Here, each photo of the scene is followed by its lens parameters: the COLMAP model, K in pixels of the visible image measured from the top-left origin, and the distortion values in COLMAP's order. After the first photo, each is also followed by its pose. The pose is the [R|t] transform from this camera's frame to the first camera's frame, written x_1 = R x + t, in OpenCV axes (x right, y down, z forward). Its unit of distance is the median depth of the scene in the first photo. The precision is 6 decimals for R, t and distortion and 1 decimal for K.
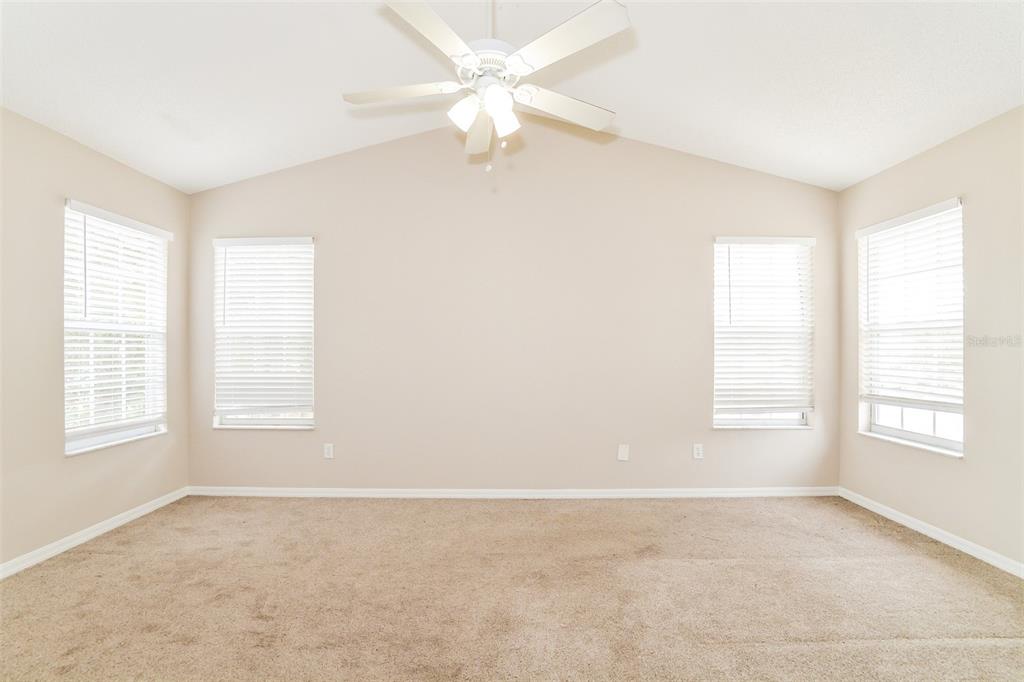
lens RADIAL K [[461.7, 0, 514.1], [0, 461.7, 343.8], [0, 0, 1]] dist [-0.028408, 0.000688]
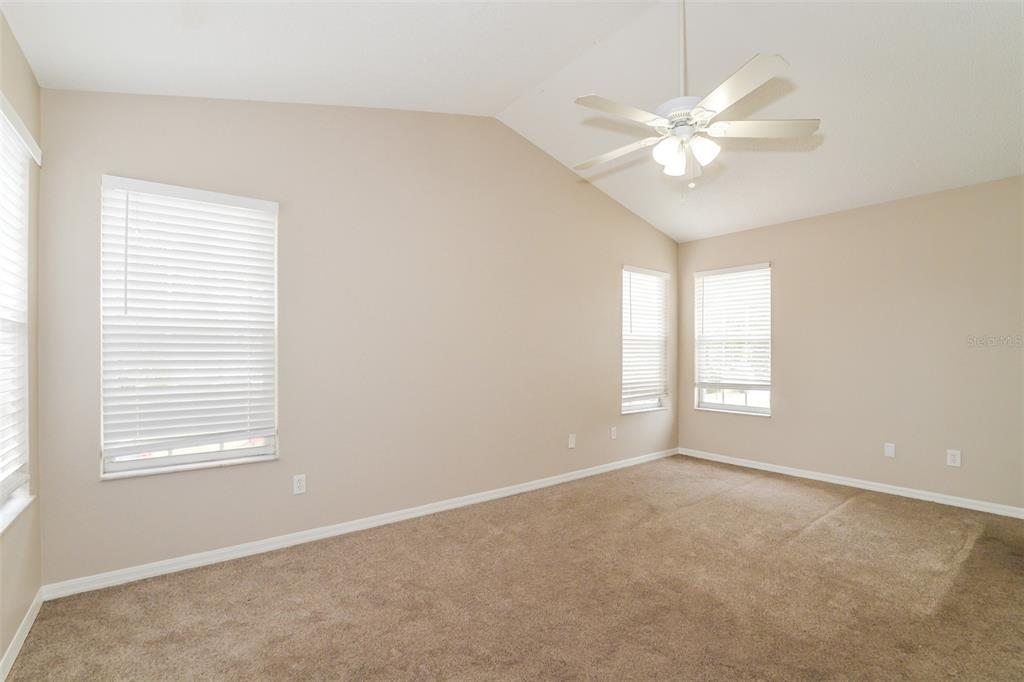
lens RADIAL K [[467.4, 0, 506.4], [0, 467.4, 347.1], [0, 0, 1]] dist [-0.028016, 0.001423]
pose [[0.783063, 0.007351, 0.621899, -0.634255], [-0.008225, 0.999965, -0.001463, 0.001451], [-0.621888, -0.003969, 0.783096, 0.179502]]
